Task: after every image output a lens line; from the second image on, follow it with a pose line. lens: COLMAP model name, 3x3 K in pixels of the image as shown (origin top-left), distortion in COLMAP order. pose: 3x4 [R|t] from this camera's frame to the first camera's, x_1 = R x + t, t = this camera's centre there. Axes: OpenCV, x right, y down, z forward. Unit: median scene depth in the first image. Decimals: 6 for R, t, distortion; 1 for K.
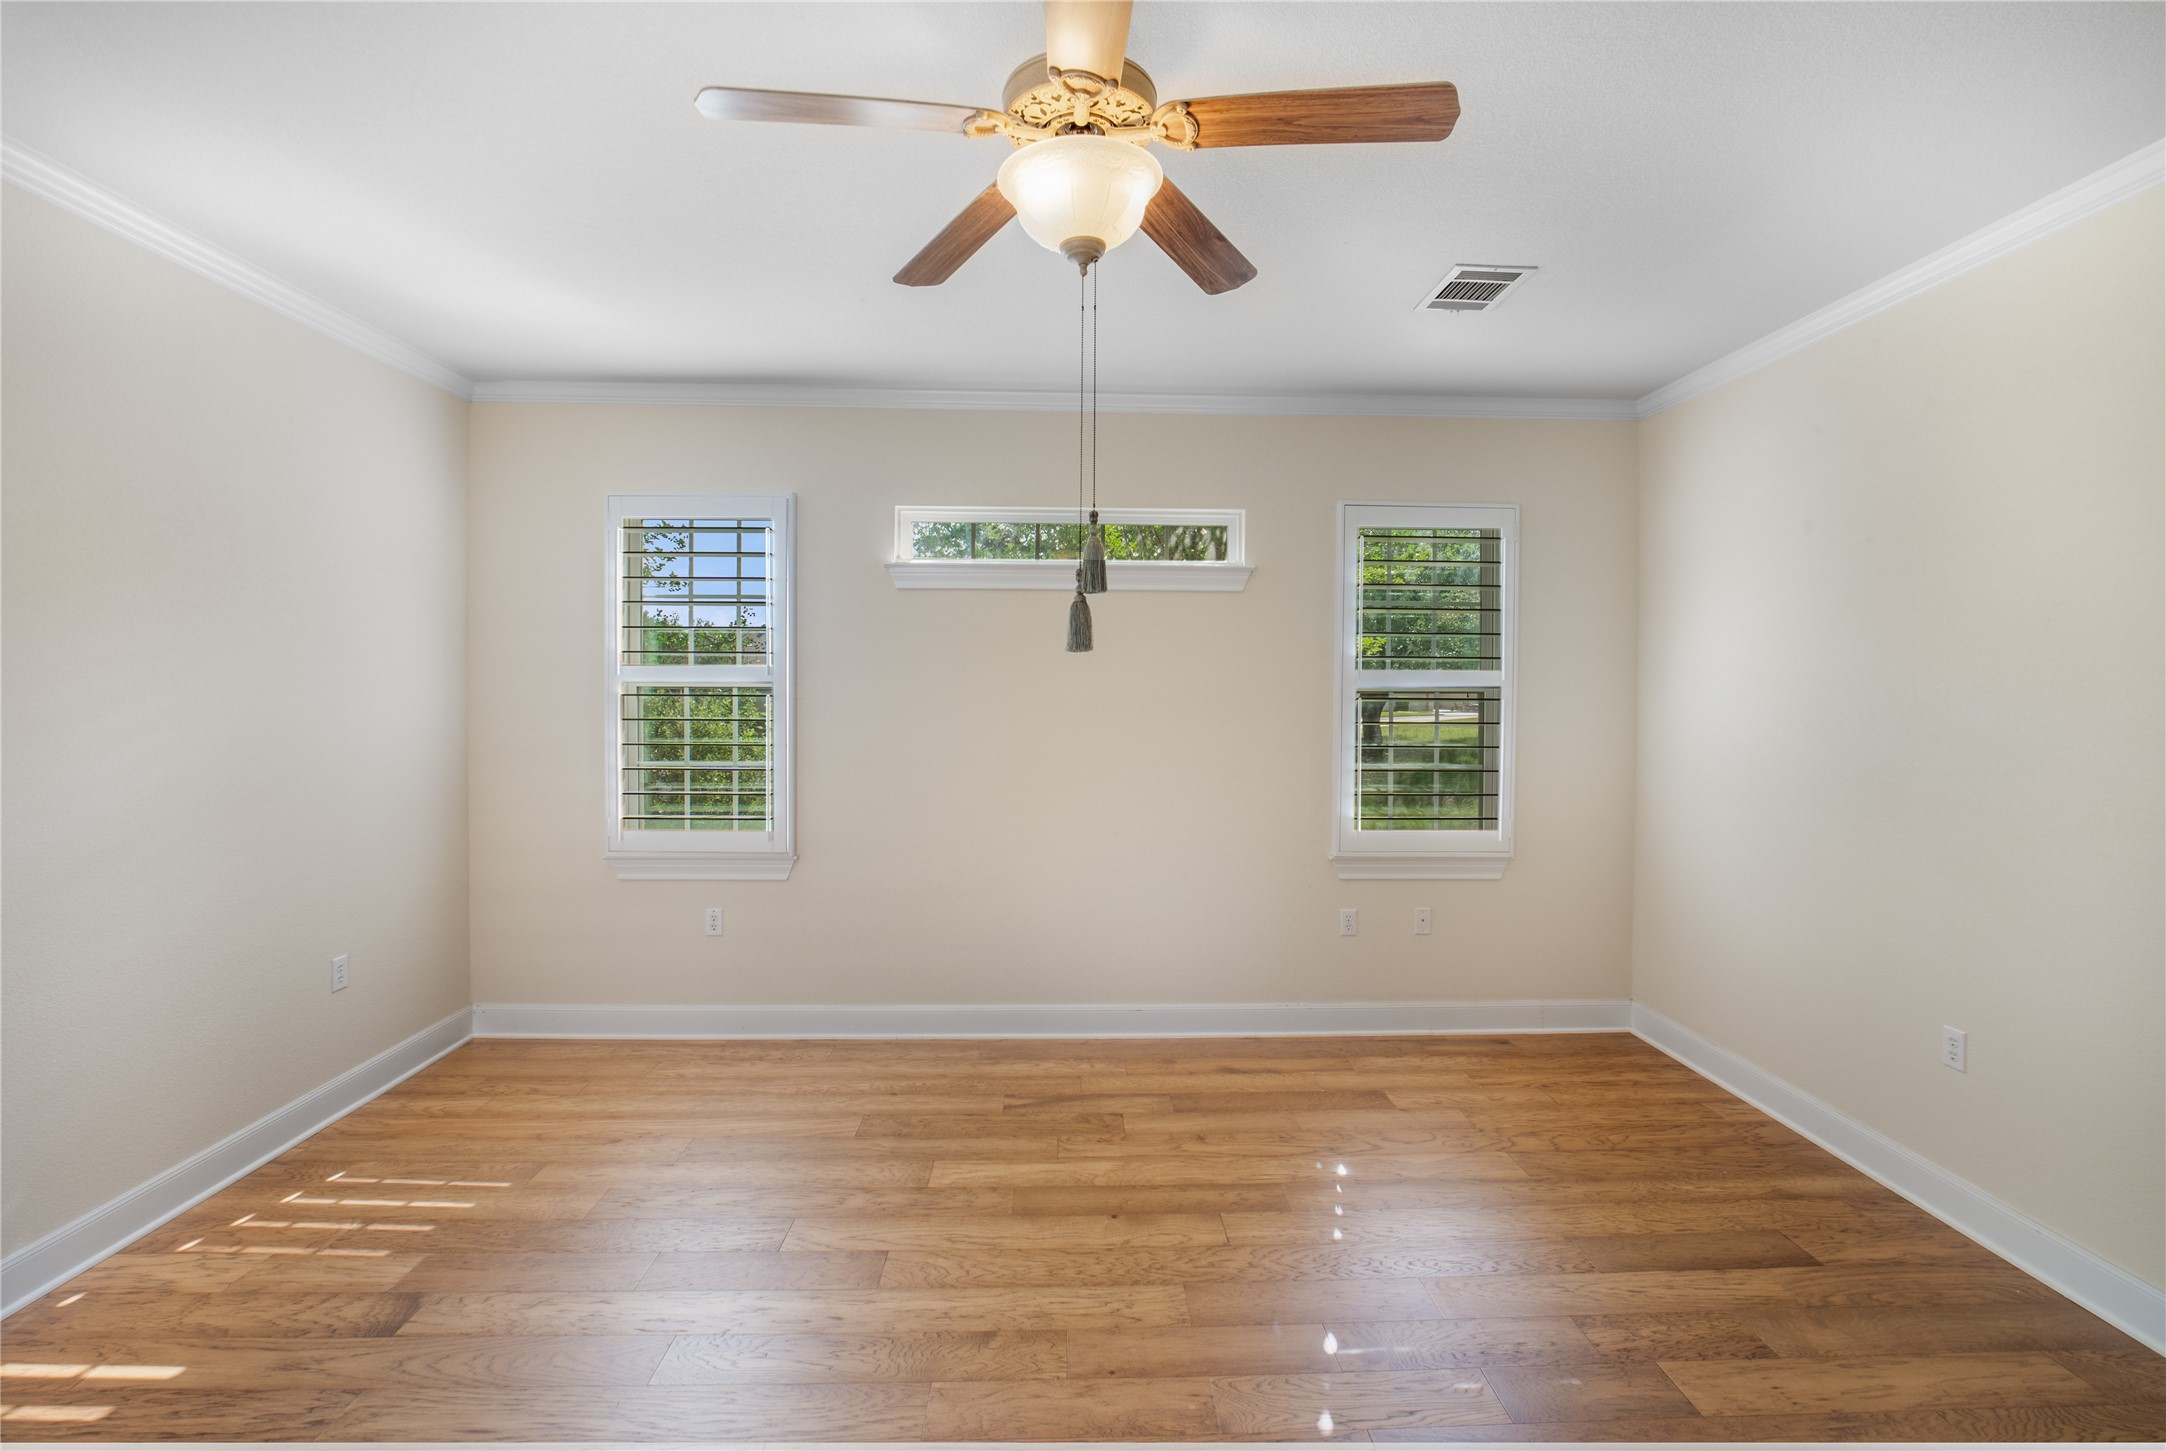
lens RADIAL K [[968.9, 0, 1094.3], [0, 968.9, 693.9], [0, 0, 1]] dist [-0.023145, 0.003678]
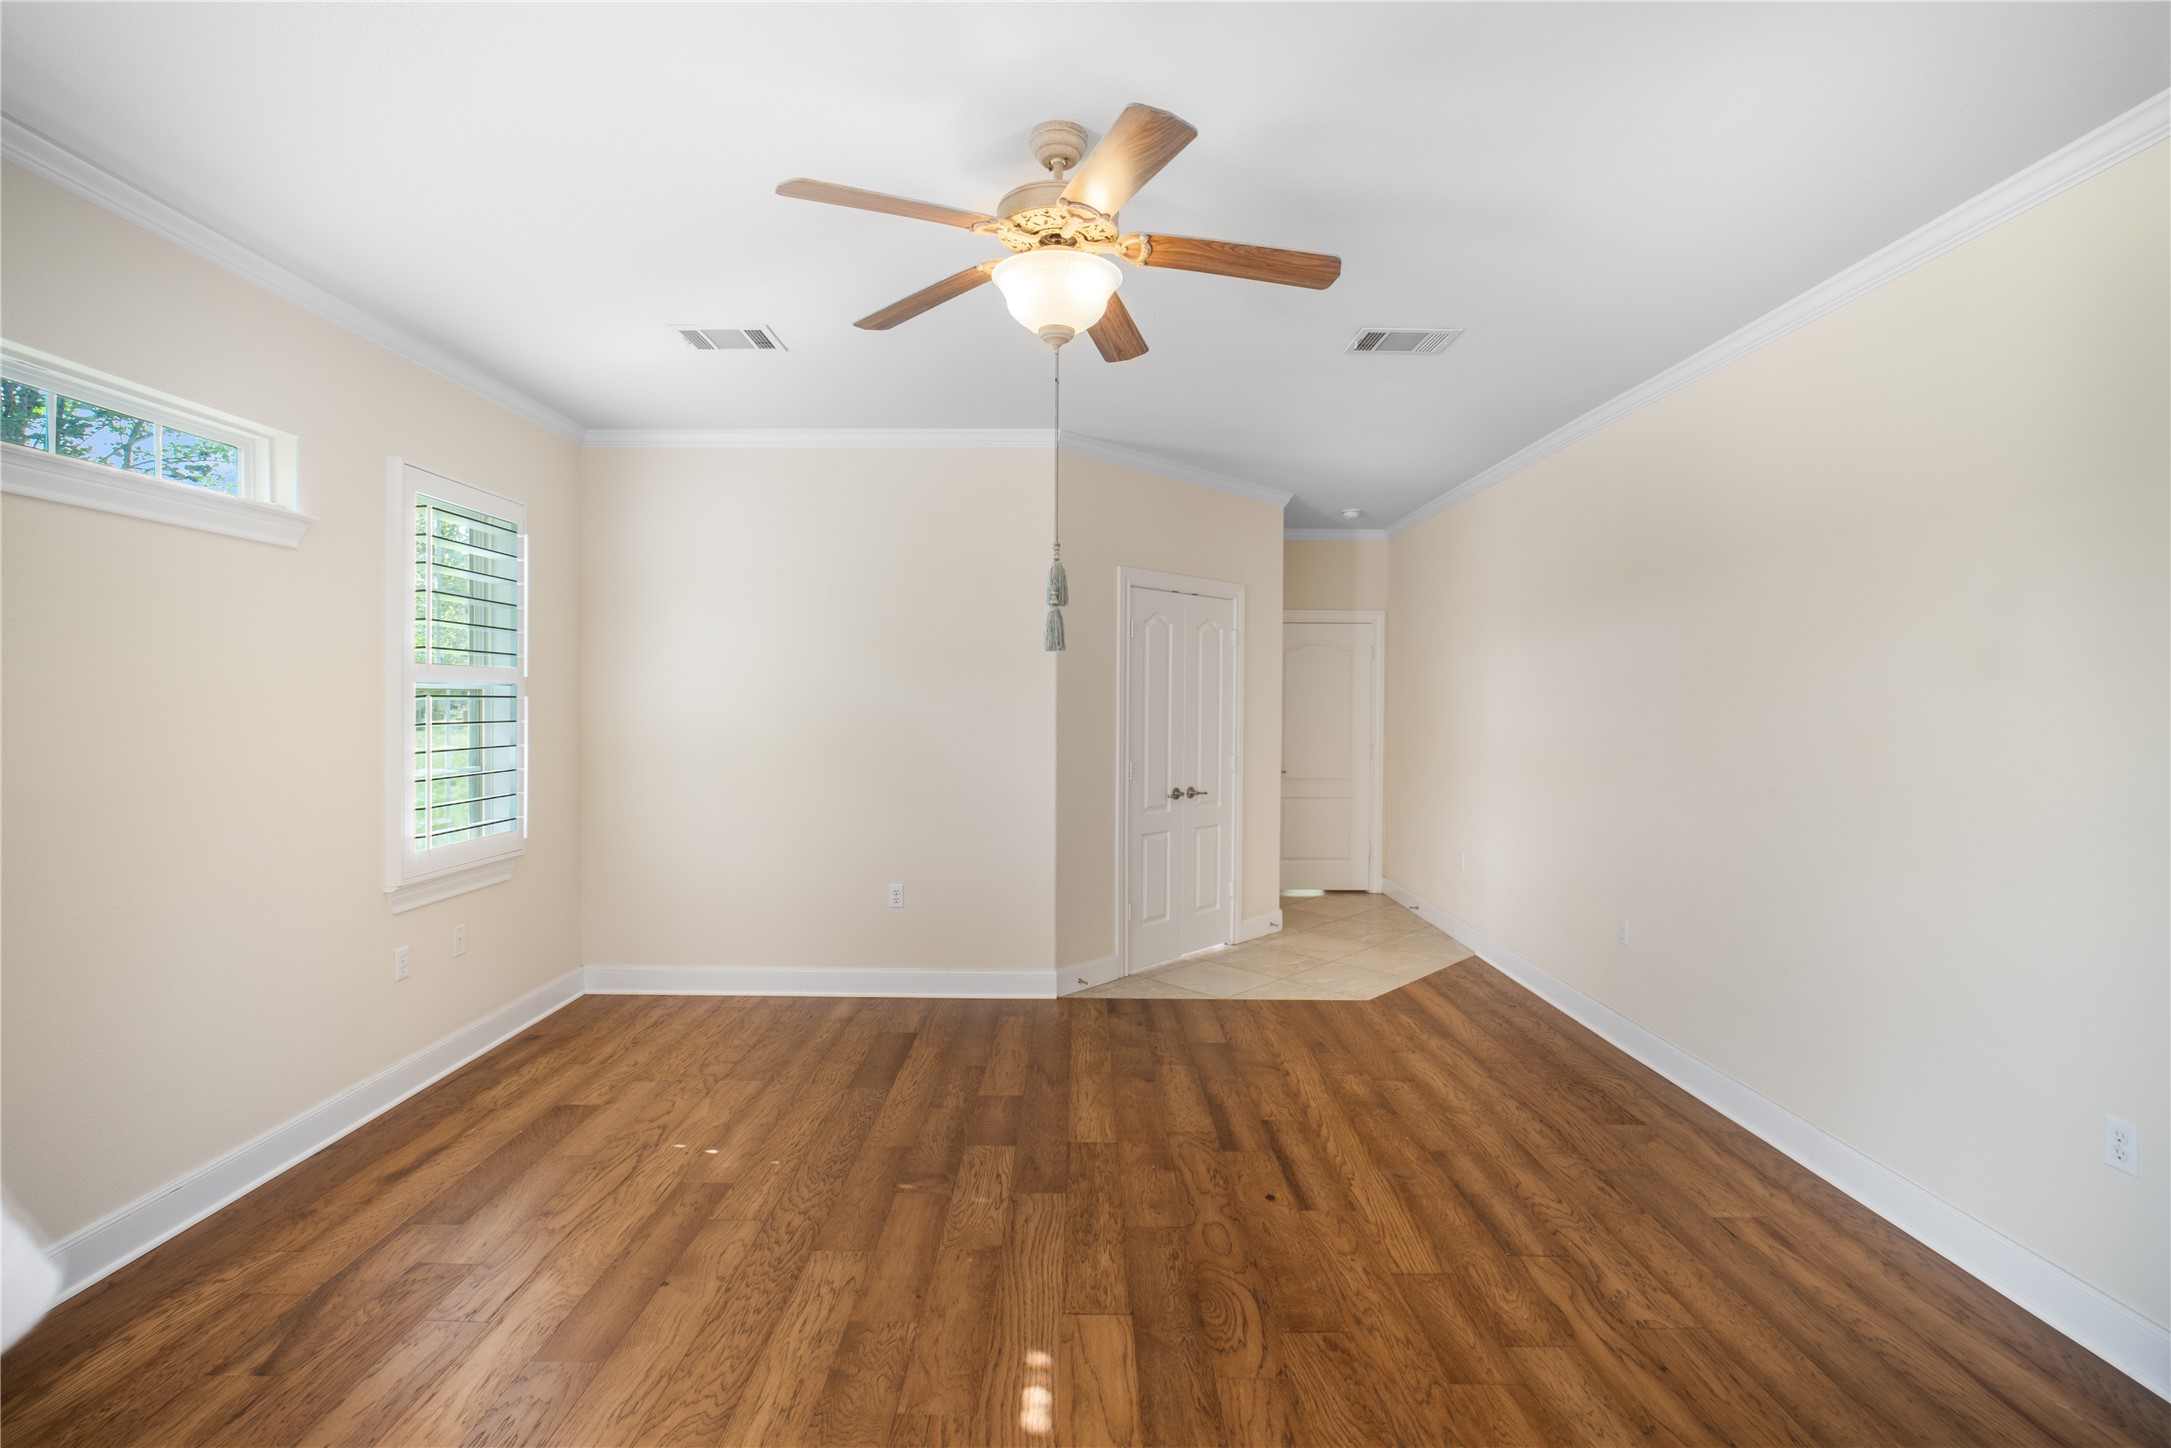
lens RADIAL K [[971.1, 0, 1069.6], [0, 971.1, 703.1], [0, 0, 1]] dist [-0.023145, 0.003678]
pose [[0.053828, -0.007451, 0.998522, -0.620894], [0.002934, 0.999969, 0.007304, 0.008383], [-0.998546, 0.002537, 0.053848, 0.440810]]
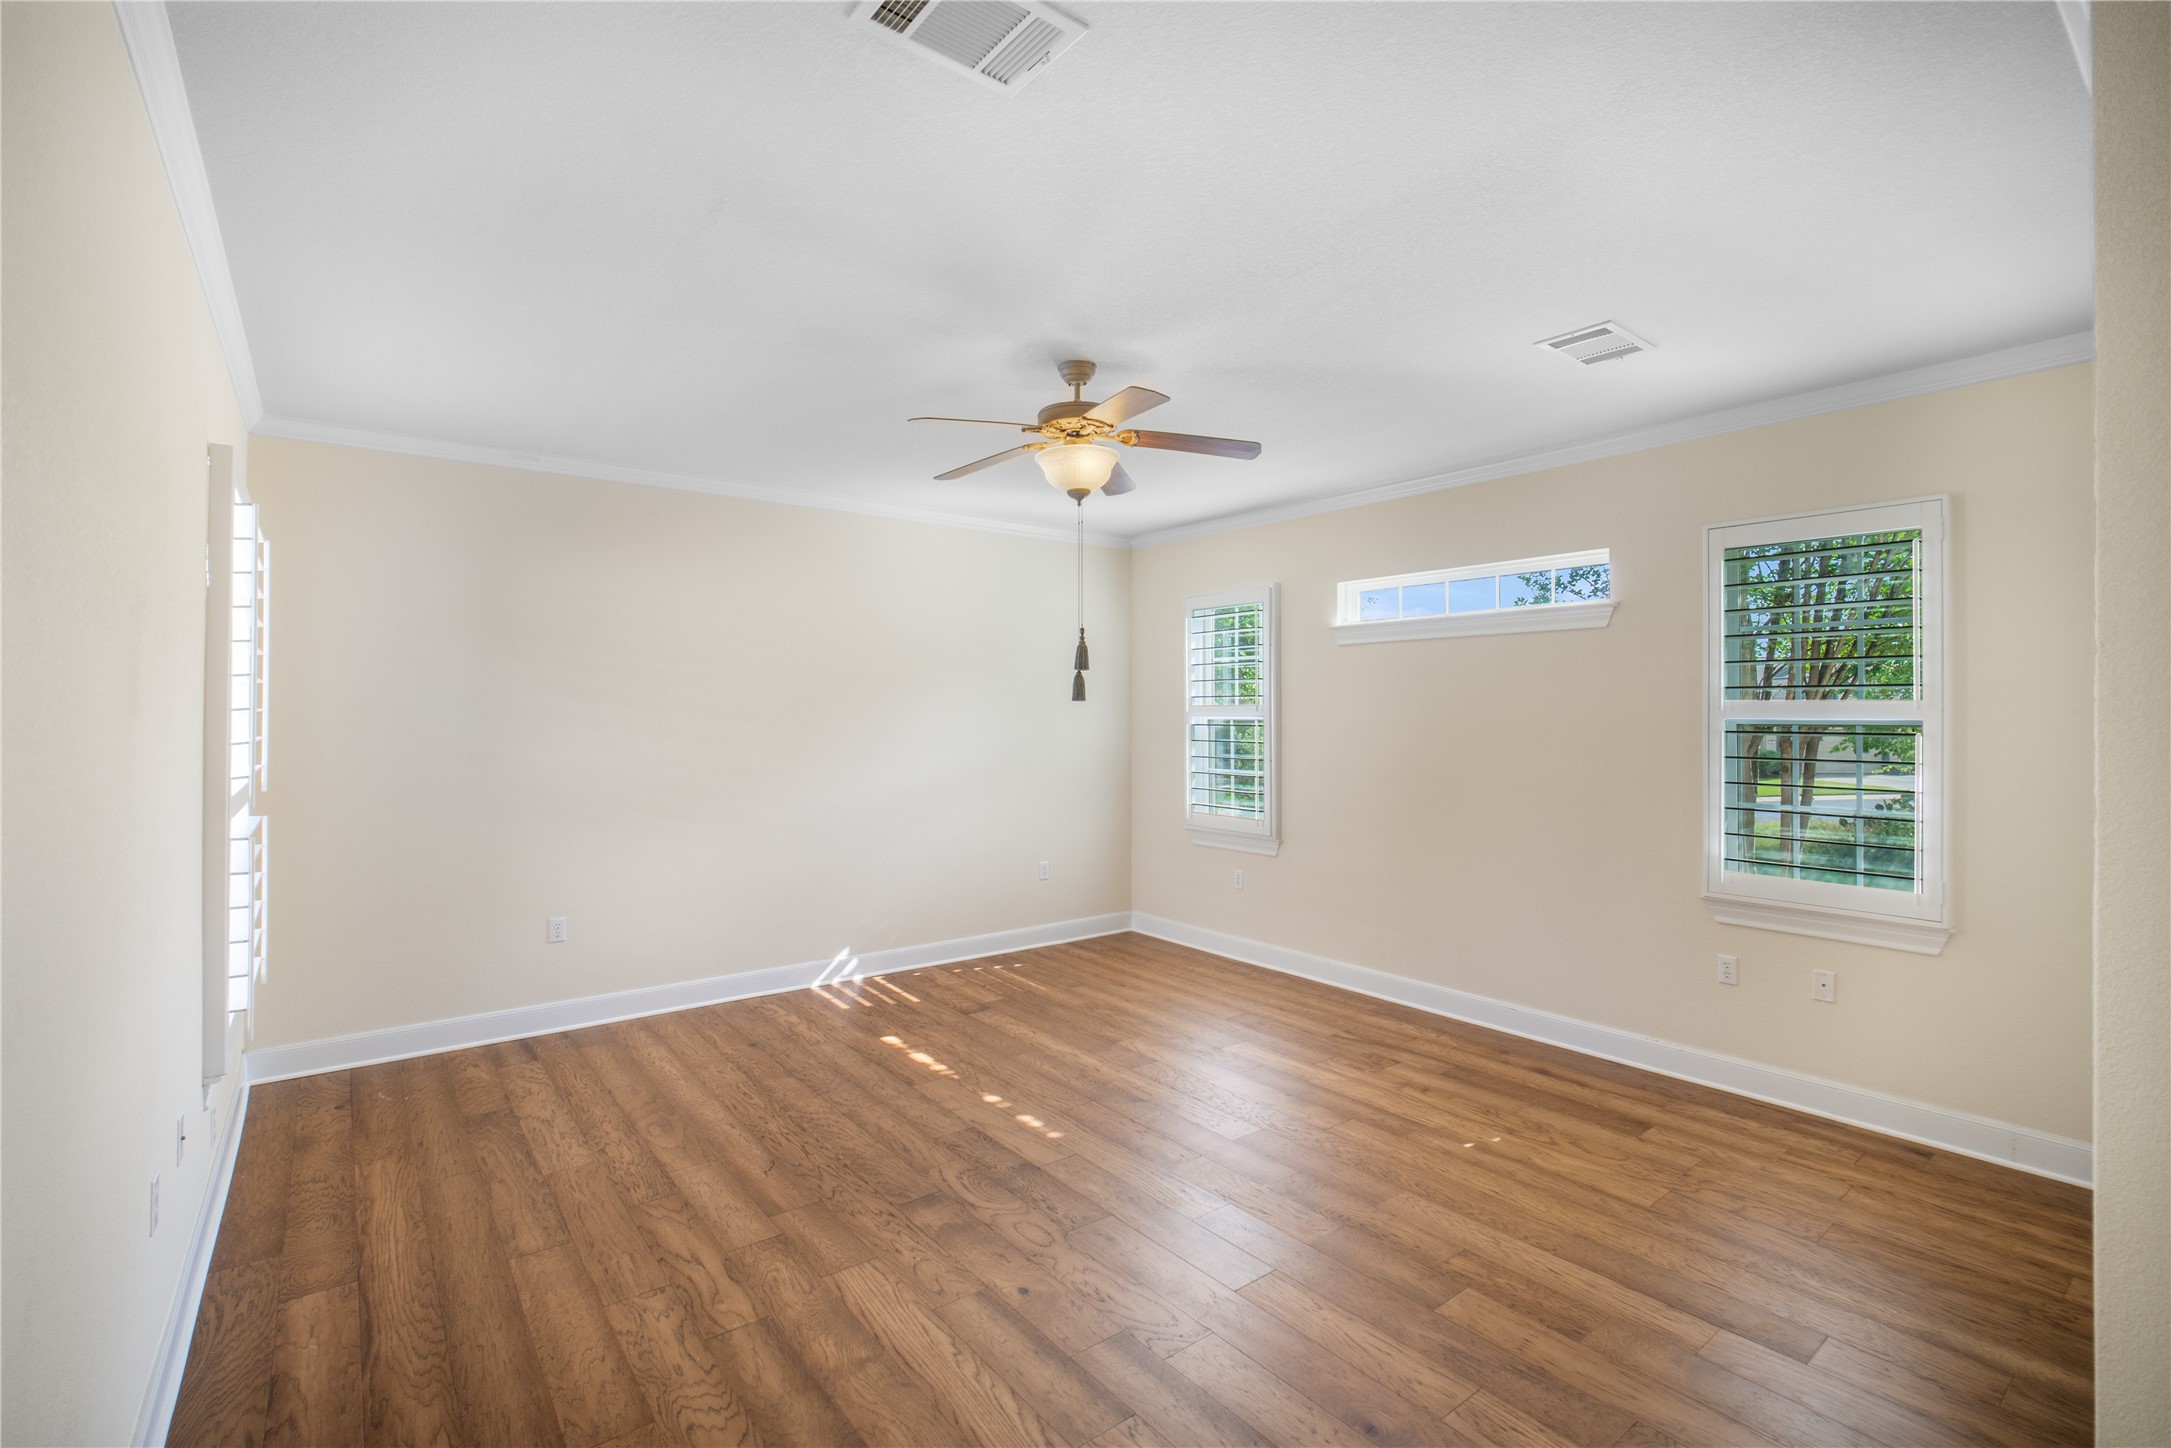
lens RADIAL K [[971.1, 0, 1106.0], [0, 971.1, 718.2], [0, 0, 1]] dist [-0.023145, 0.003678]
pose [[0.597121, -0.000702, -0.802151, 0.755183], [-0.005873, 0.999969, -0.005247, -0.000147], [0.802130, 0.007844, 0.597098, -0.050102]]
